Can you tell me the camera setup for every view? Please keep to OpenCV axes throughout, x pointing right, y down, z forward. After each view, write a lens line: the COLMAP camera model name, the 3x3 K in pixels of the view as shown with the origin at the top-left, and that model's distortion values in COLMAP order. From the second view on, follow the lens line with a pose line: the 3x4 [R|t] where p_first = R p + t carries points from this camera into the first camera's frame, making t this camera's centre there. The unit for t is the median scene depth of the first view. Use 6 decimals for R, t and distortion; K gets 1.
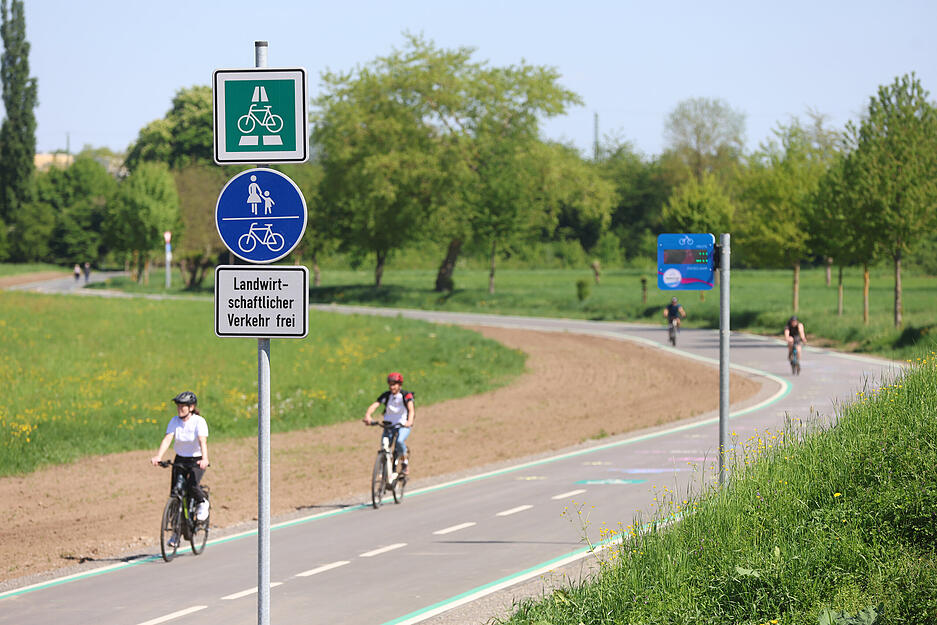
lens RADIAL K [[3491.0, 0, 468.5], [0, 3491.0, 312.5], [0, 0, 1]] dist [0.217936, -2.131184]
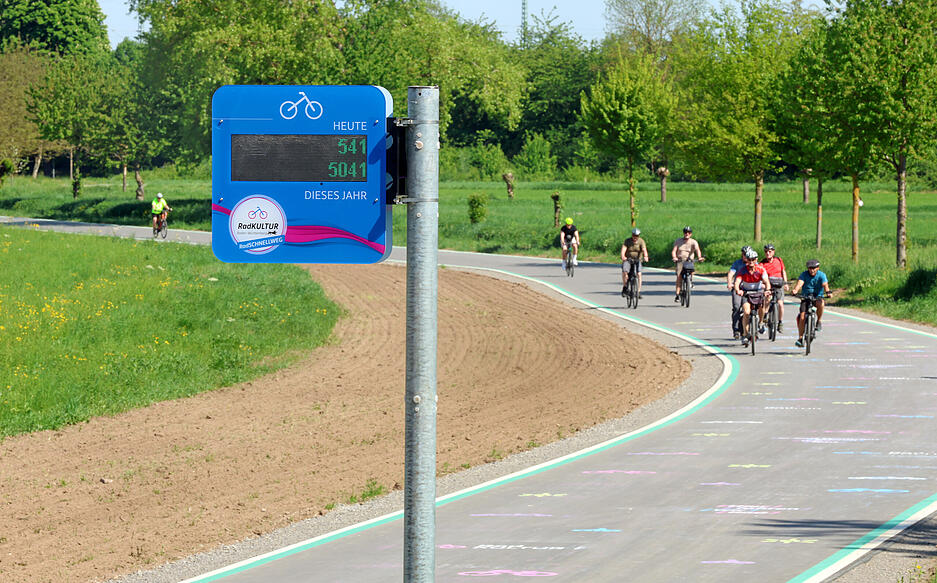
lens RADIAL K [[3644.4, 0, 468.5], [0, 3644.4, 291.5], [0, 0, 1]] dist [0.498515, 2.669275]
pose [[0.999946, 0.005158, 0.009050, 0.026278], [-0.005325, 0.999815, 0.018461, -0.003573], [-0.008953, -0.018509, 0.999789, 0.237896]]
